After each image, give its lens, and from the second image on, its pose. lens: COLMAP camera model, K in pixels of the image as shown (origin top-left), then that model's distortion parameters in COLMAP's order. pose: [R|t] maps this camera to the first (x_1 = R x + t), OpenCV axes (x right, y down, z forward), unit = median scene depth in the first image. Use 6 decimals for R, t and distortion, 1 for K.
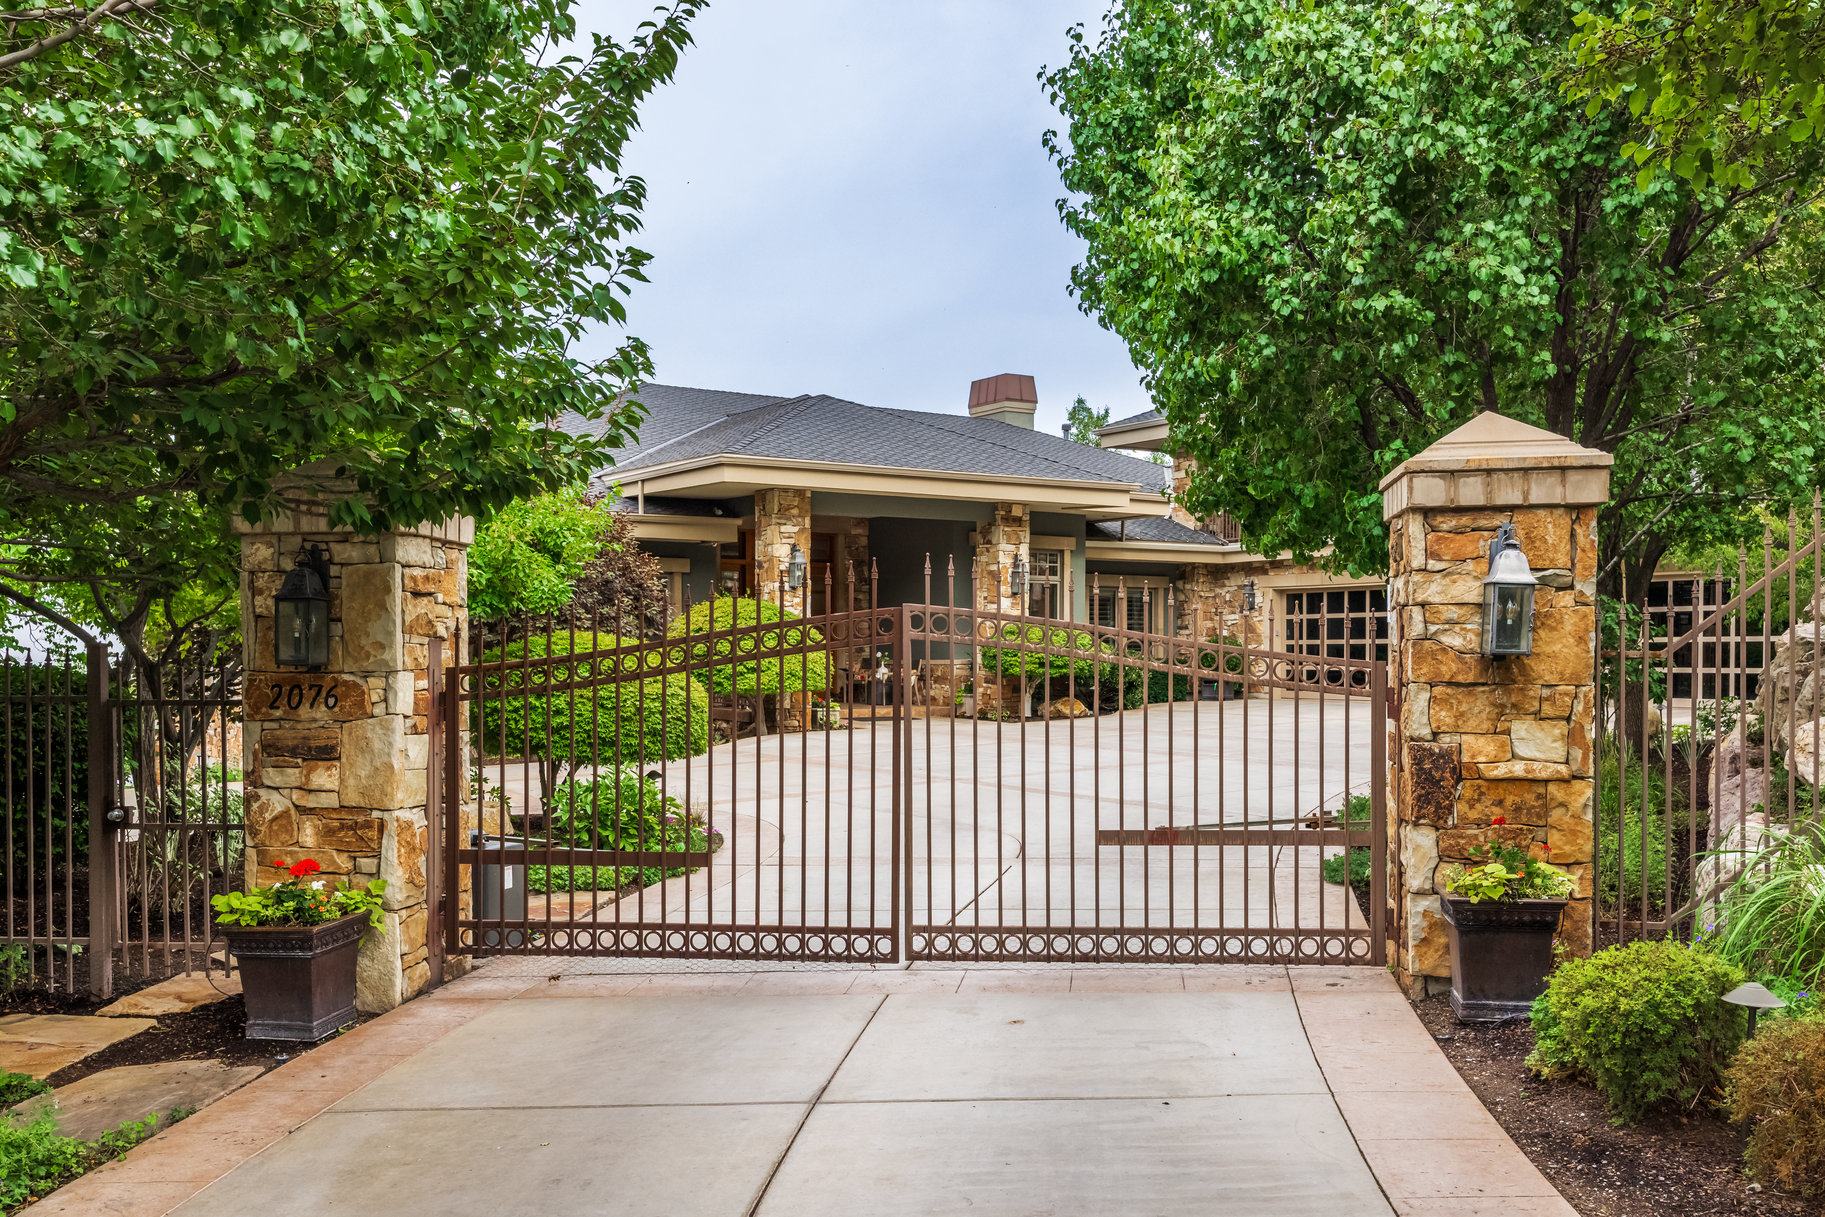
lens RADIAL K [[1603.1, 0, 912.8], [0, 1603.1, 643.2], [0, 0, 1]] dist [-0.107546, -0.000408]
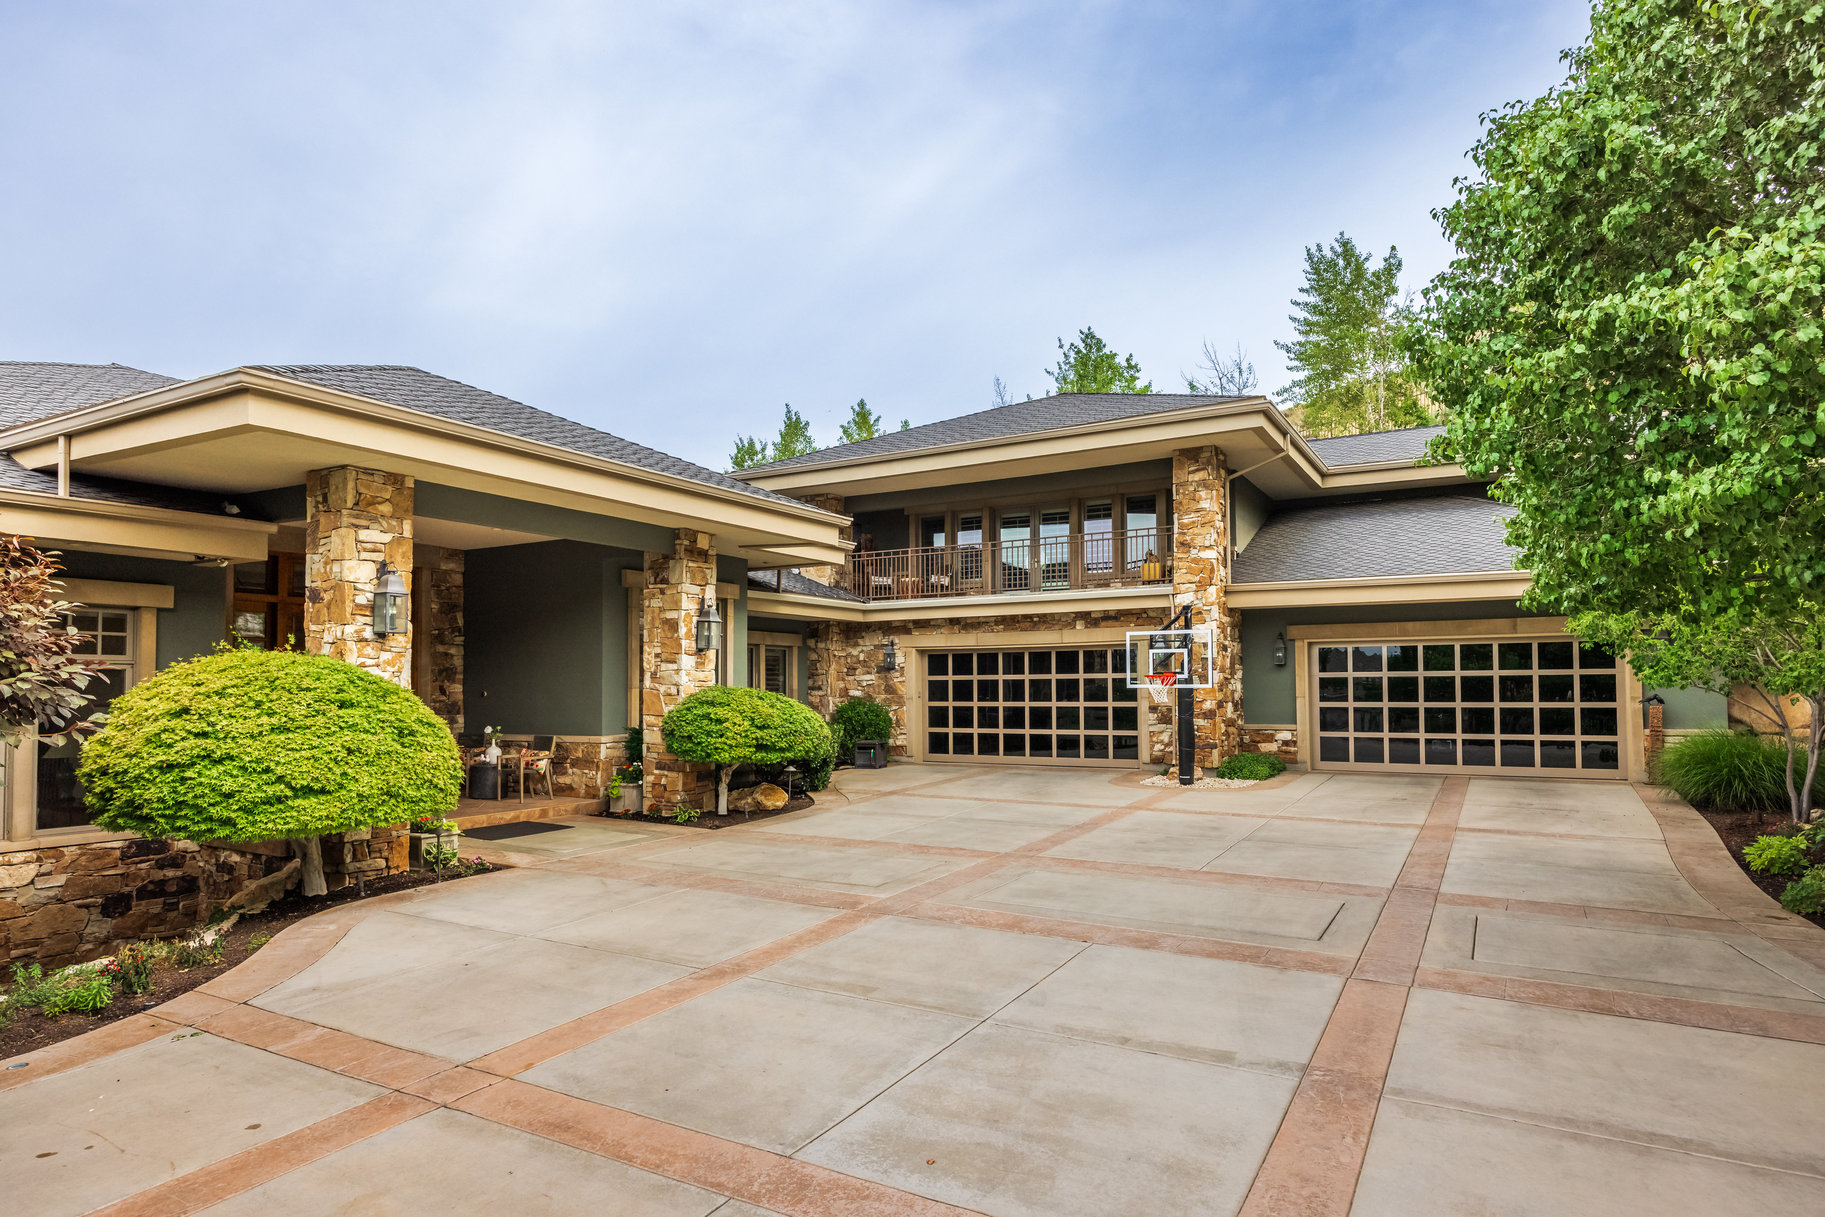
lens RADIAL K [[1020.5, 0, 919.3], [0, 1020.5, 645.9], [0, 0, 1]] dist [0.008817, 0.000923]
pose [[0.891393, 0.014541, 0.452998, -0.062472], [0.003272, 0.999253, -0.038515, -0.013825], [-0.453219, 0.035814, 0.890679, 0.520548]]
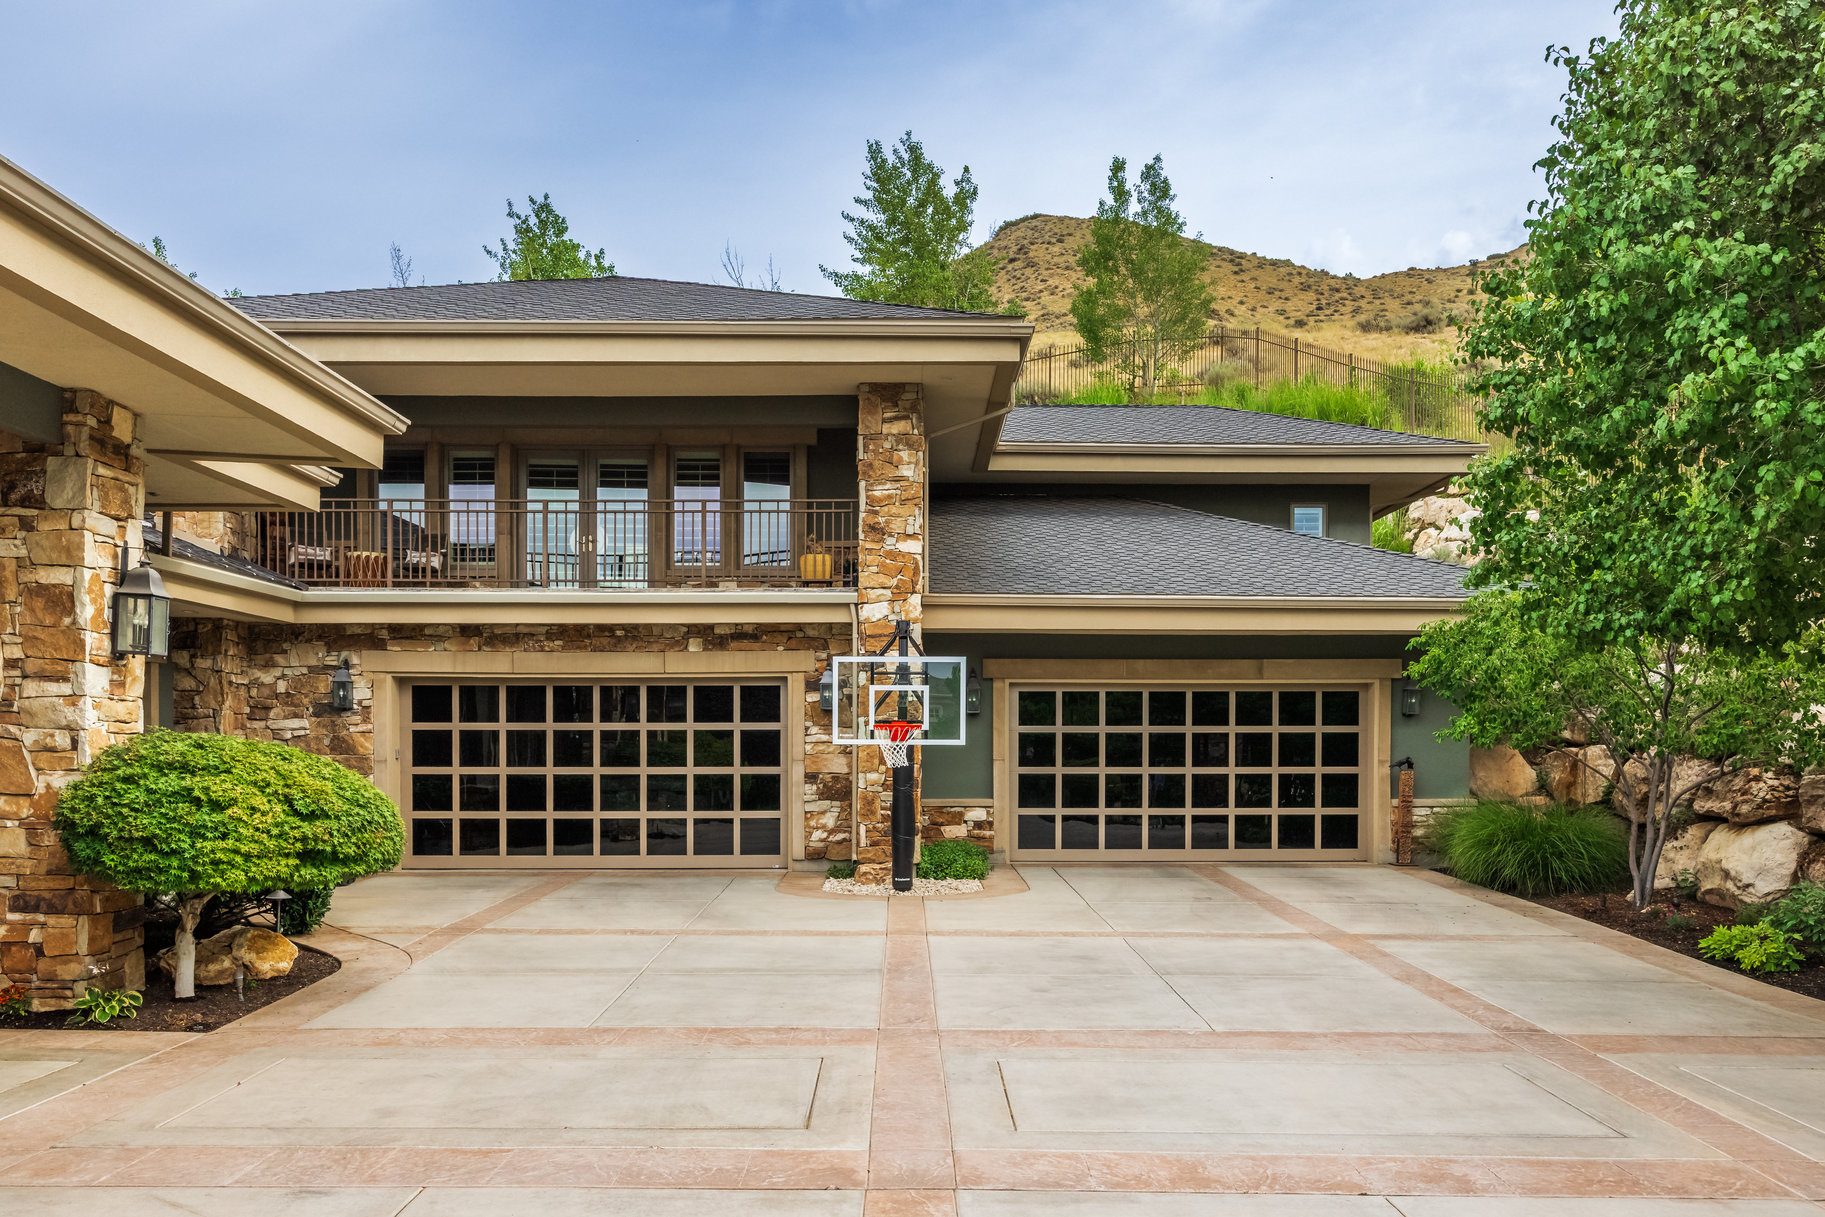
lens RADIAL K [[1403.3, 0, 909.6], [0, 1403.3, 755.0], [0, 0, 1]] dist [0.010672, 0.005367]
pose [[0.542435, -0.002028, 0.840095, -0.104995], [-0.004465, 0.999976, 0.005297, -0.011038], [-0.840086, -0.006624, 0.542413, 0.677292]]
